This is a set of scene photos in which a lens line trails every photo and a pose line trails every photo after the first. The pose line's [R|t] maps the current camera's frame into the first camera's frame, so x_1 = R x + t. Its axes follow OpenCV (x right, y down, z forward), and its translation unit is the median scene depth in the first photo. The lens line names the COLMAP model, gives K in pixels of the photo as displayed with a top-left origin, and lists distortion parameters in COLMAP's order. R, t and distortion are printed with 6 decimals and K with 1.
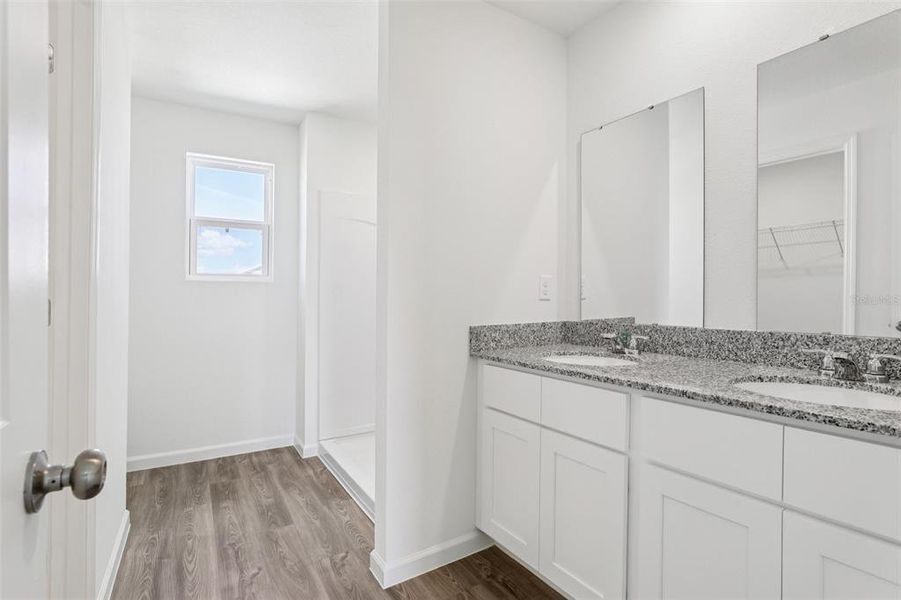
lens RADIAL K [[425.2, 0, 454.5], [0, 425.2, 299.0], [0, 0, 1]] dist [-0.020147, 0.000699]
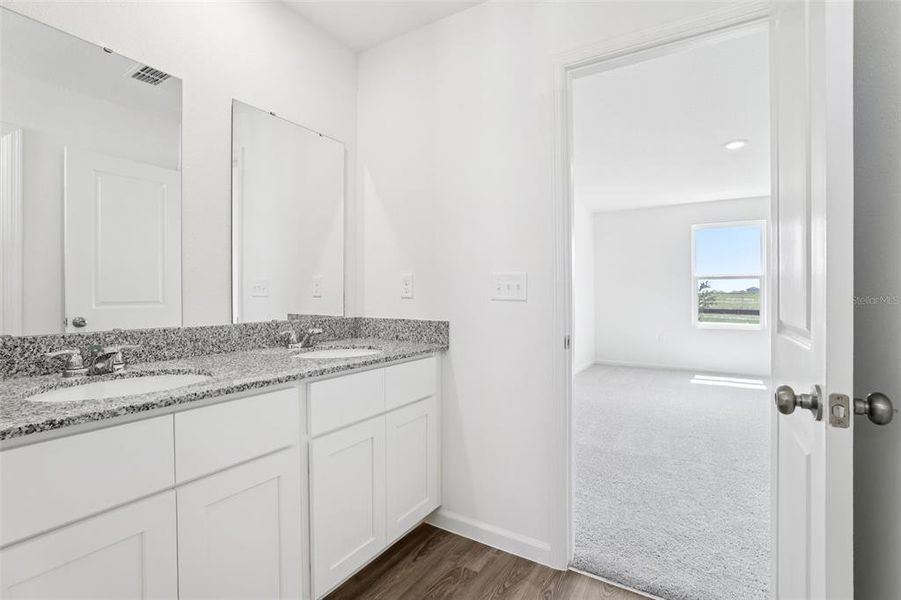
lens RADIAL K [[425.2, 0, 454.9], [0, 425.2, 294.3], [0, 0, 1]] dist [-0.020147, 0.000699]
pose [[-0.413413, 0.005168, 0.910529, -0.589814], [0.005583, 0.999979, -0.003141, 0.000025], [-0.910527, 0.003785, -0.413433, 0.887970]]
